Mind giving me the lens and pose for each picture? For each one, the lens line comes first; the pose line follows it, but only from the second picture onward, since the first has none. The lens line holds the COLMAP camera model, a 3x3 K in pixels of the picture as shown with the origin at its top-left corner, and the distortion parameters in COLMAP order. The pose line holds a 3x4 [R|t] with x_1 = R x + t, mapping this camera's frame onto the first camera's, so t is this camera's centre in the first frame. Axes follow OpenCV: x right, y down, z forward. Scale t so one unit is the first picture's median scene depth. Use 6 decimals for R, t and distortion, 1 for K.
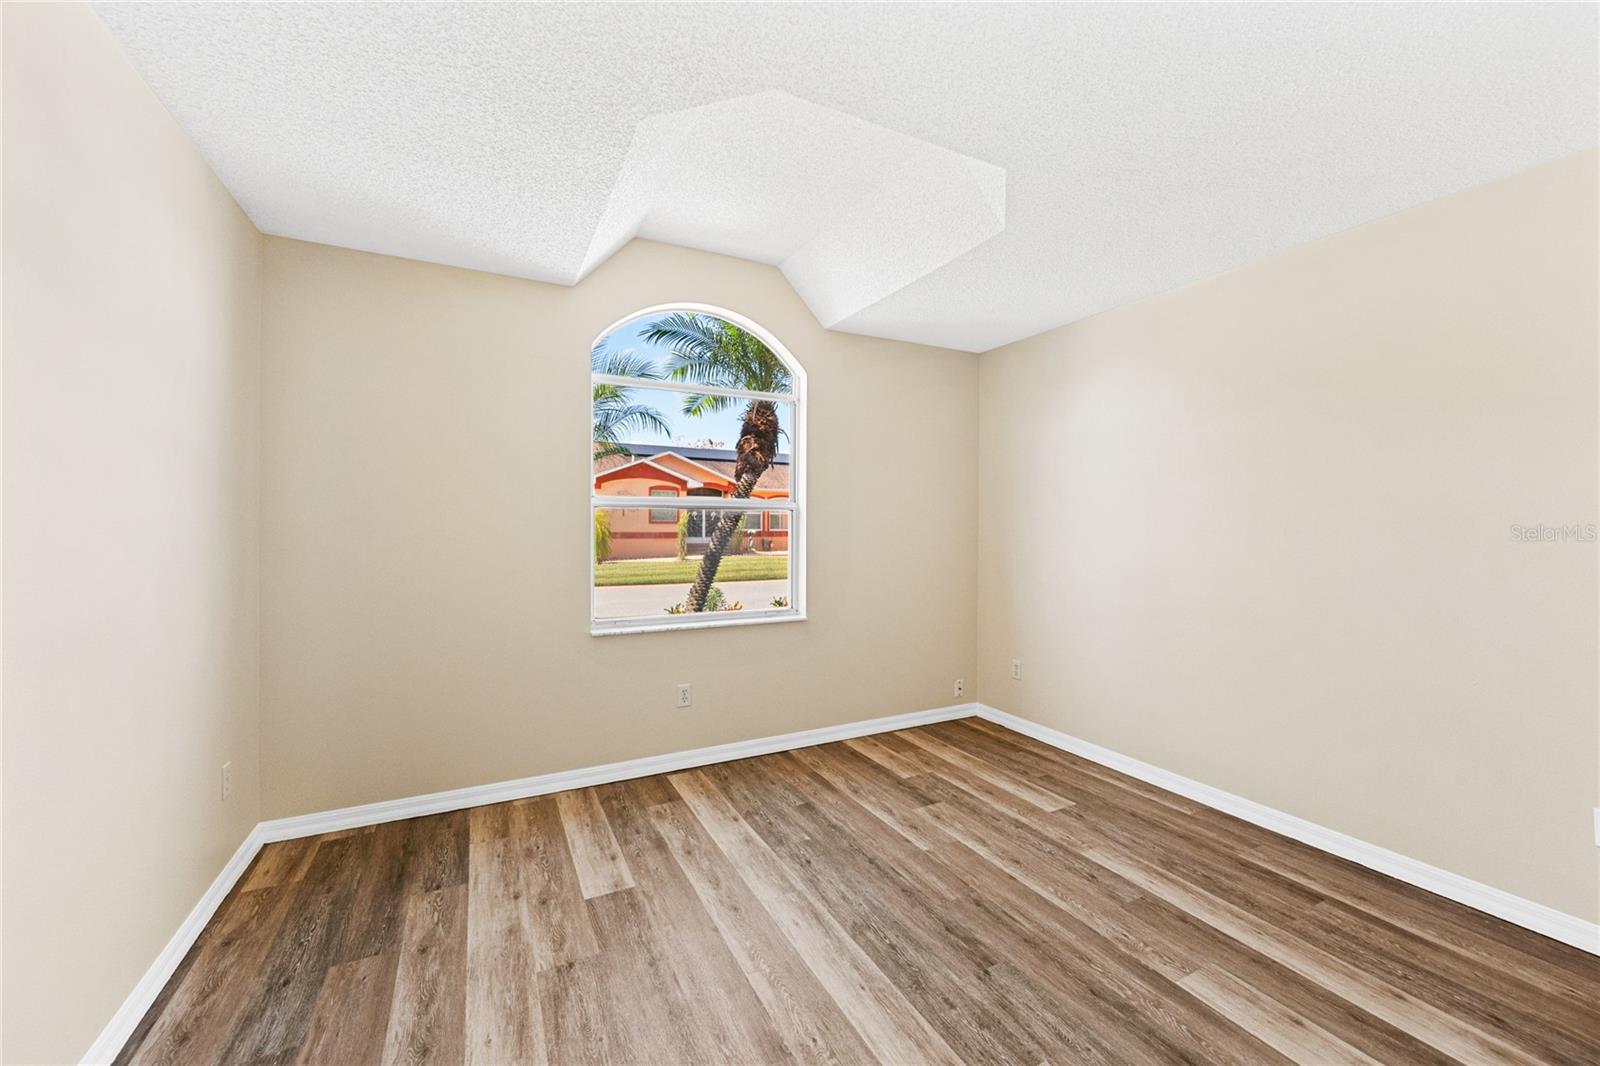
lens RADIAL K [[627.3, 0, 796.9], [0, 627.3, 528.2], [0, 0, 1]] dist [0.001155, -0.000429]
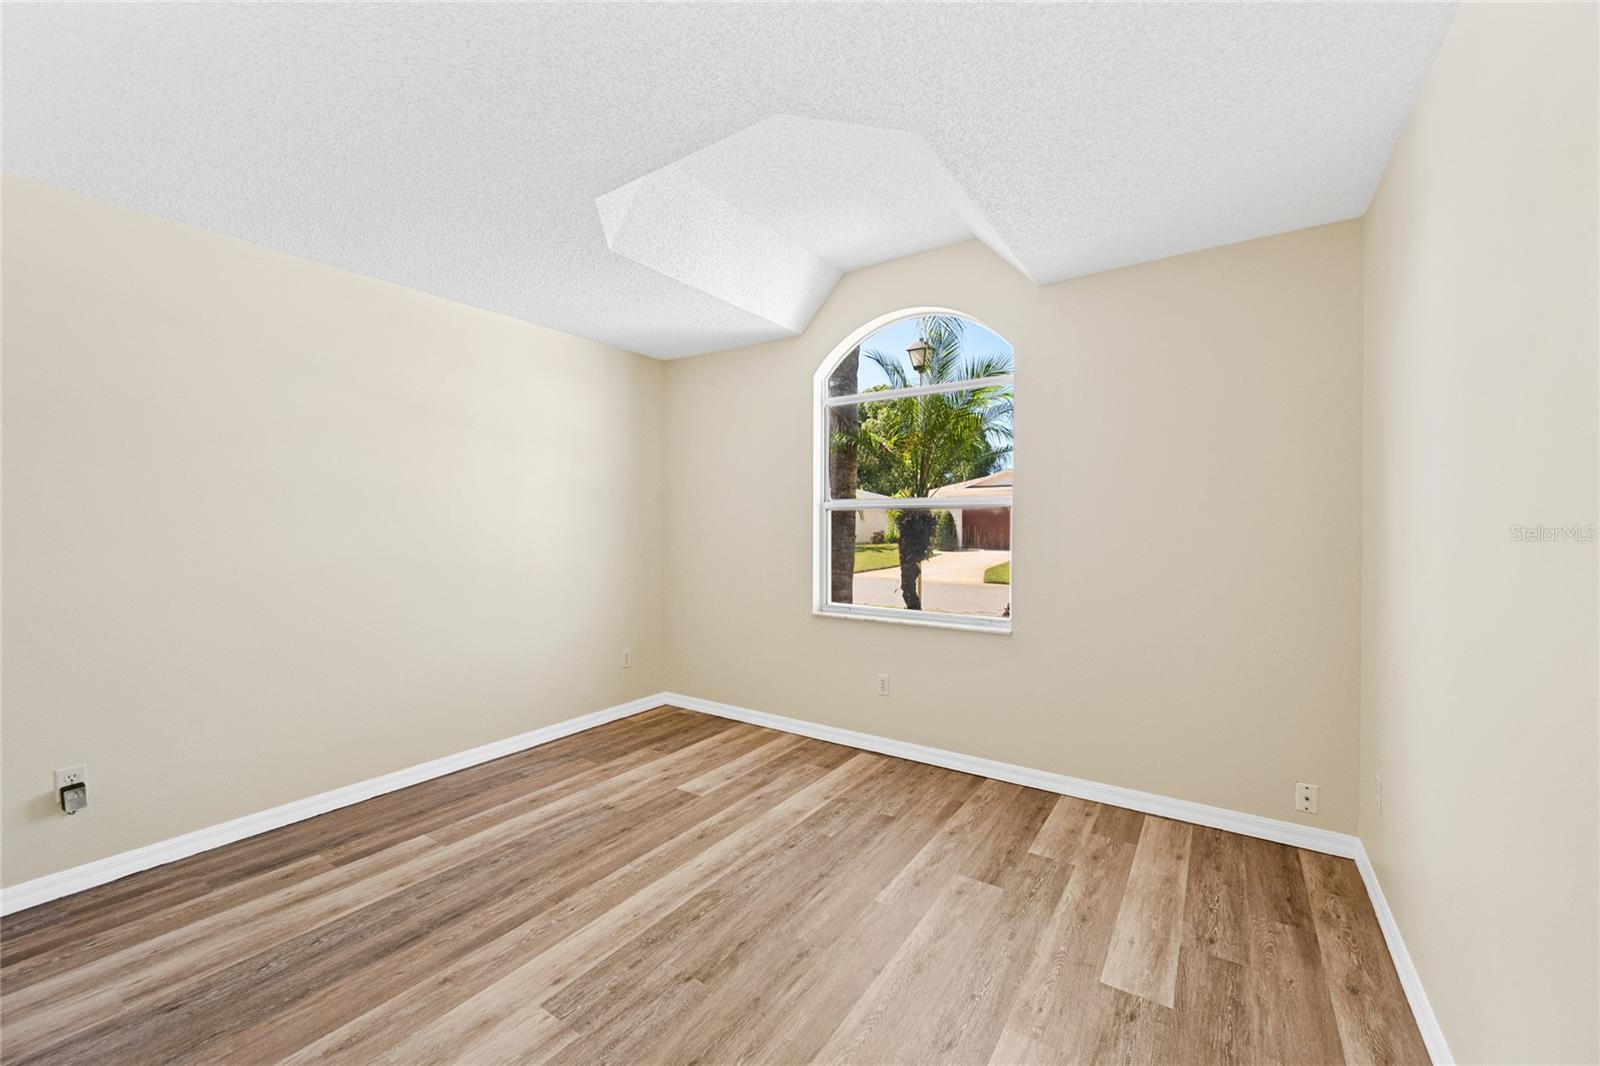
lens RADIAL K [[627.3, 0, 788.9], [0, 627.3, 481.0], [0, 0, 1]] dist [0.001155, -0.000429]
pose [[0.474678, -0.062640, -0.877928, 0.794778], [-0.003954, 0.997302, -0.073295, 0.012258], [0.880151, 0.038263, 0.473150, 0.410748]]
